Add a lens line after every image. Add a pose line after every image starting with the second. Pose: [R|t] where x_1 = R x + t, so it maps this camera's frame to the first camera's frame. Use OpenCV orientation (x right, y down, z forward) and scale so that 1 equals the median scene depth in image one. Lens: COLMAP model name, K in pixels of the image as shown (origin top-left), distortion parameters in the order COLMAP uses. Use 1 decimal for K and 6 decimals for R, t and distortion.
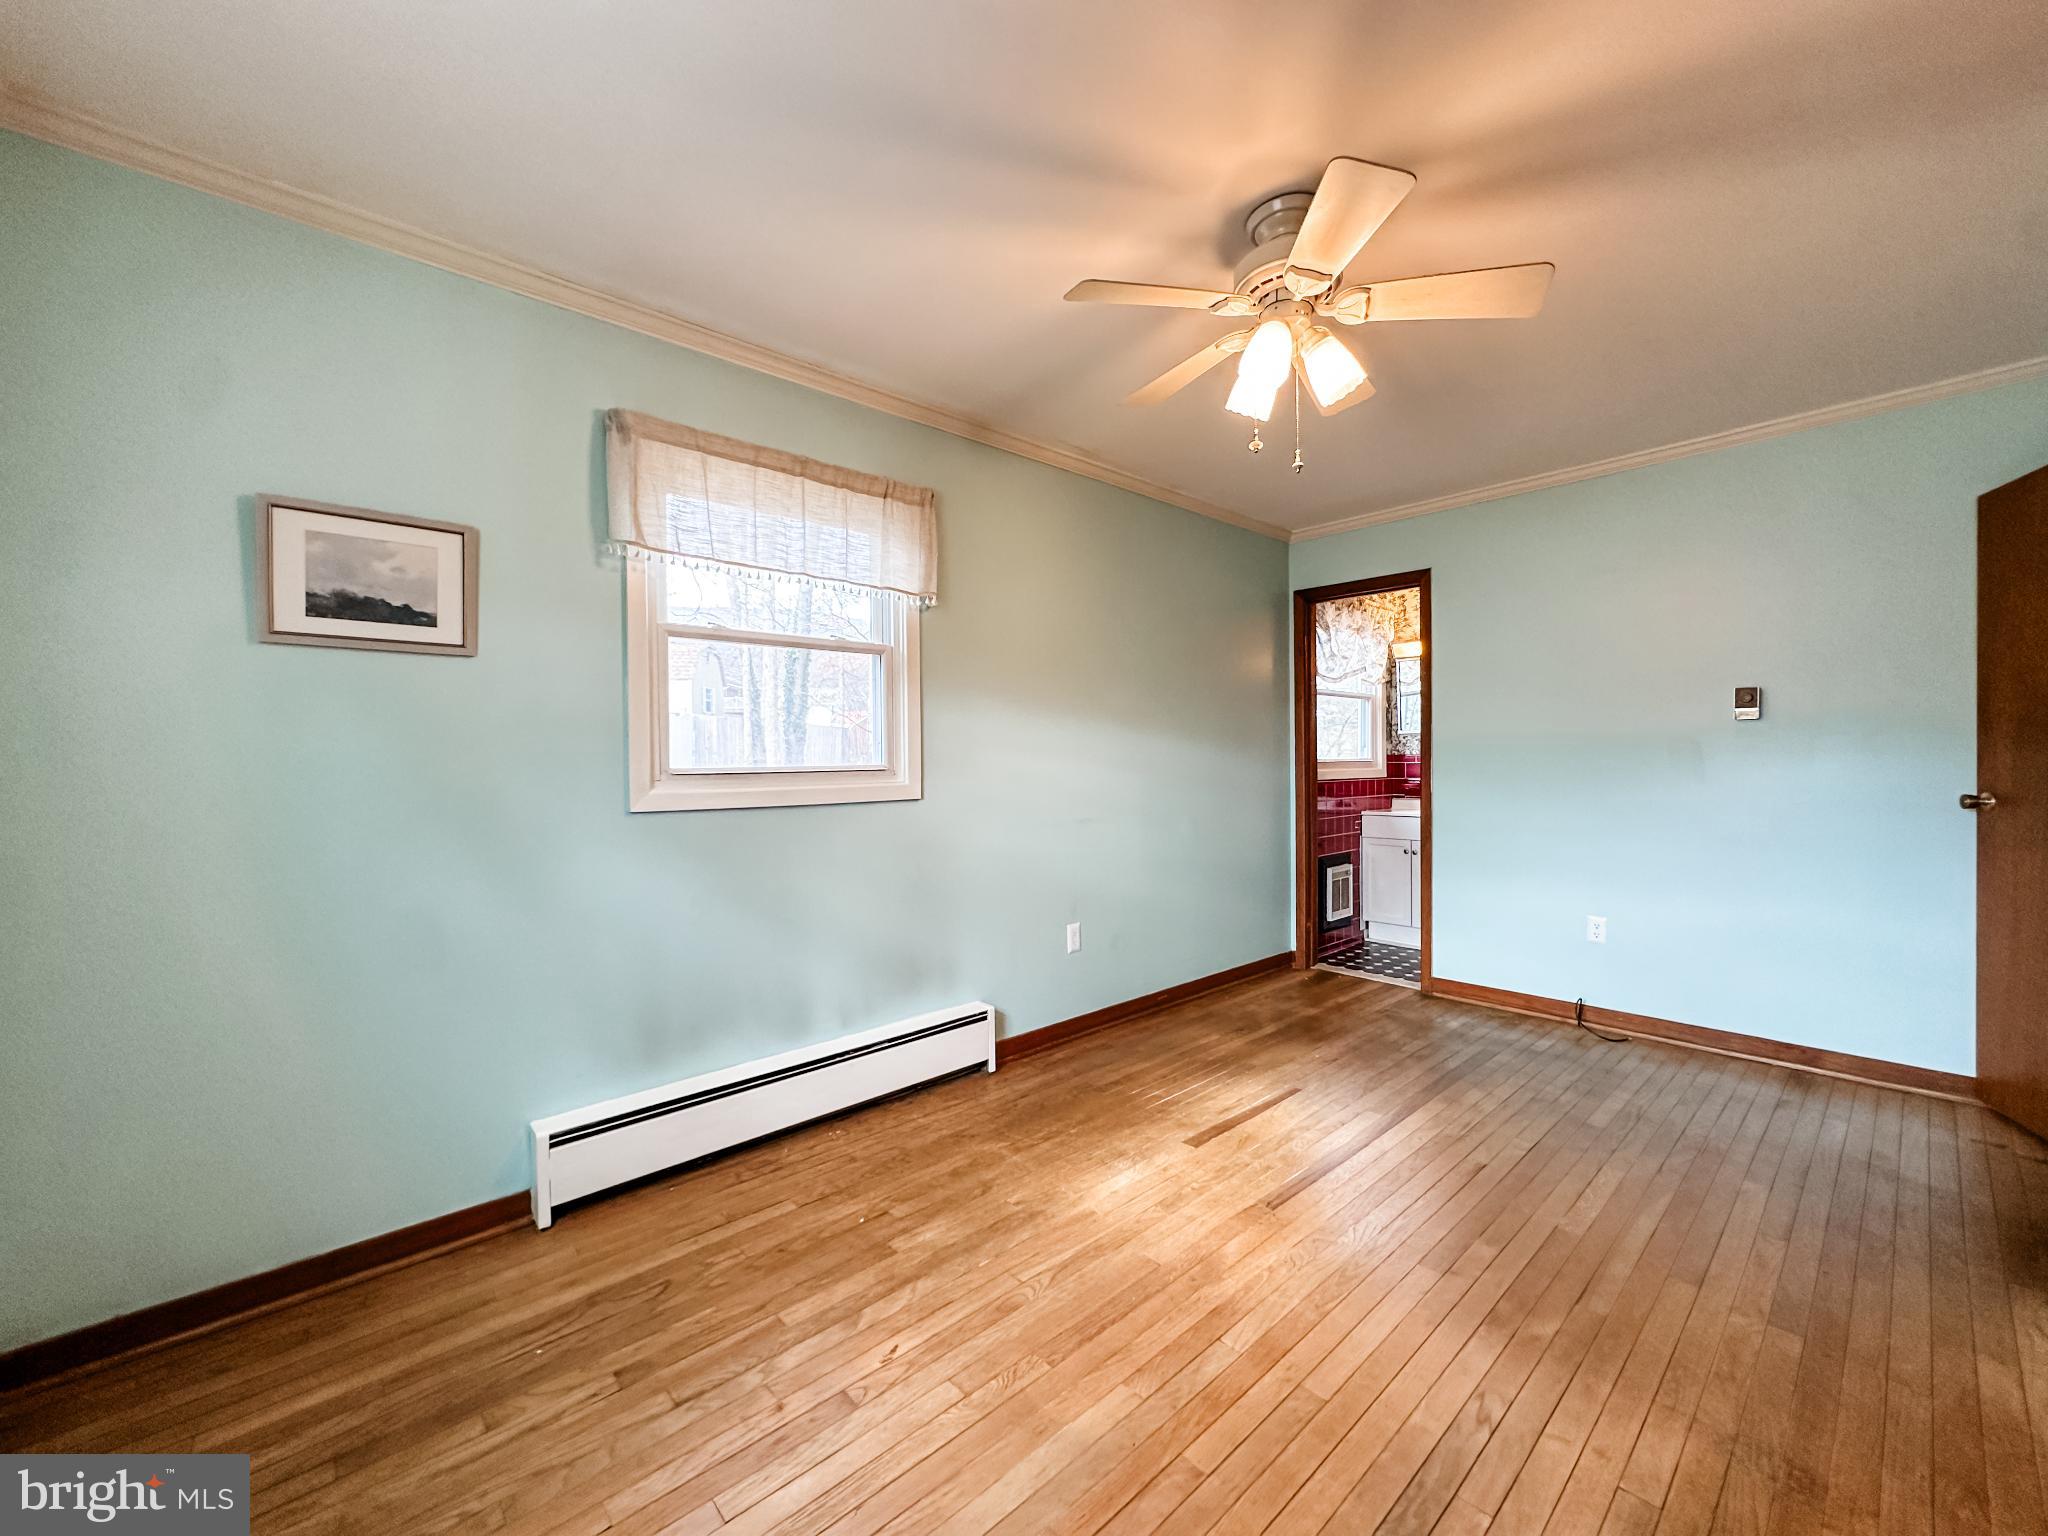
lens RADIAL K [[815.7, 0, 1027.1], [0, 815.7, 774.9], [0, 0, 1]] dist [-0.002866, 0.000624]
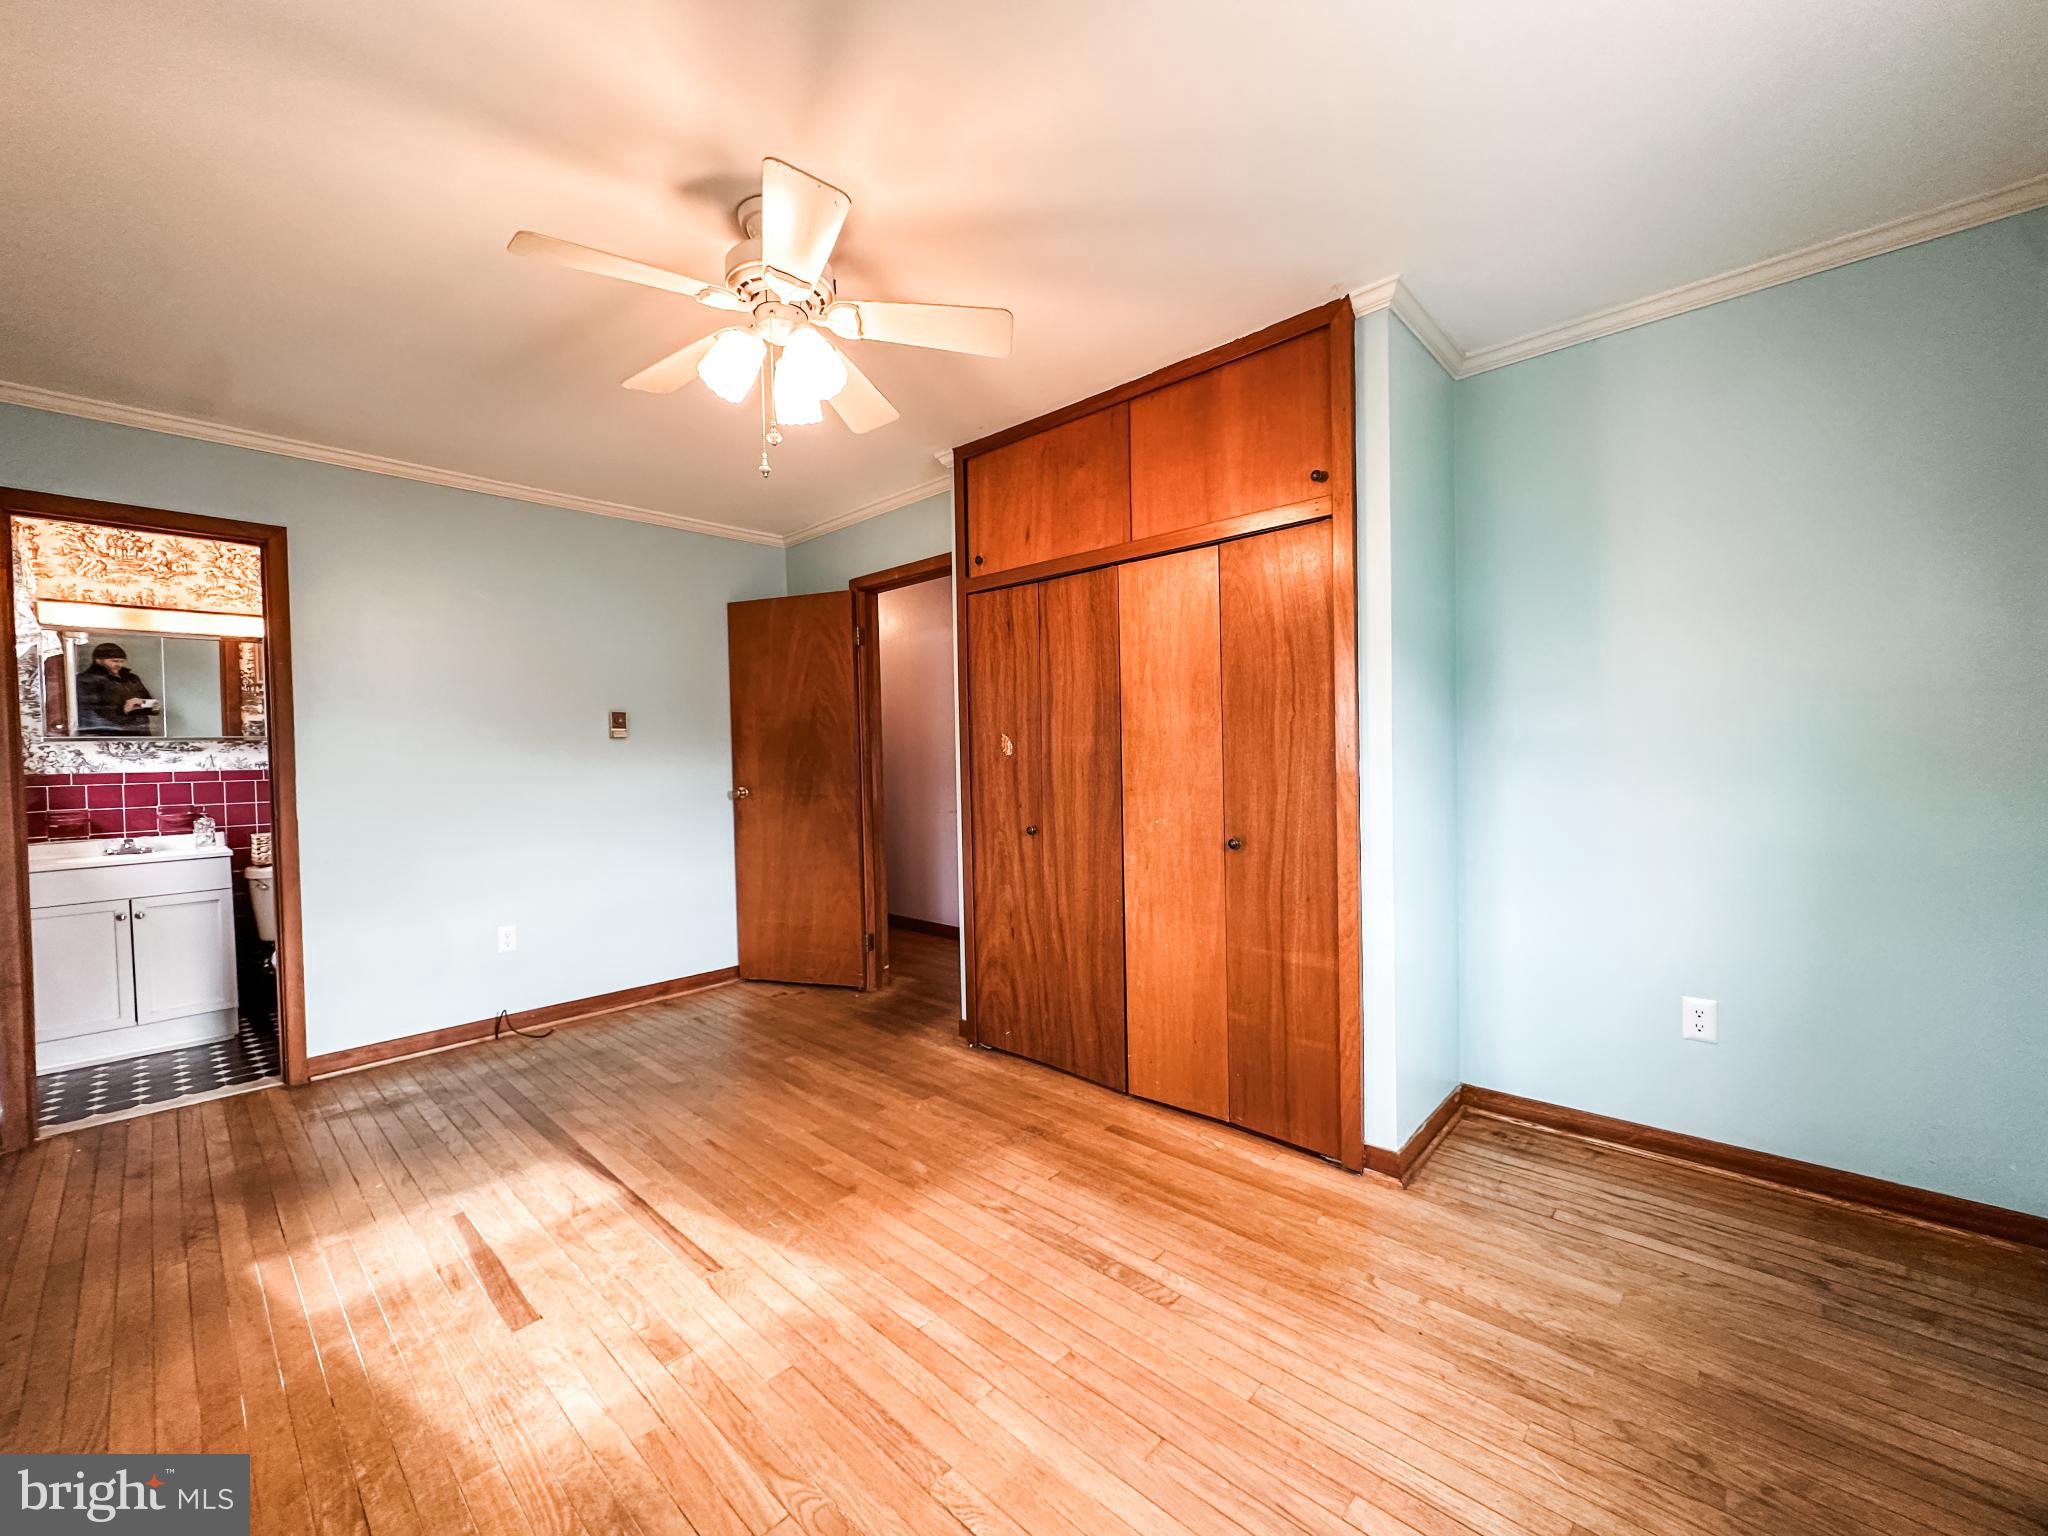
lens RADIAL K [[815.7, 0, 1027.2], [0, 815.7, 768.4], [0, 0, 1]] dist [-0.002866, 0.000624]
pose [[-0.082789, -0.013157, 0.996480, -0.457177], [0.042549, 0.998954, 0.016725, -0.015061], [-0.995658, 0.043784, -0.082142, 0.527698]]
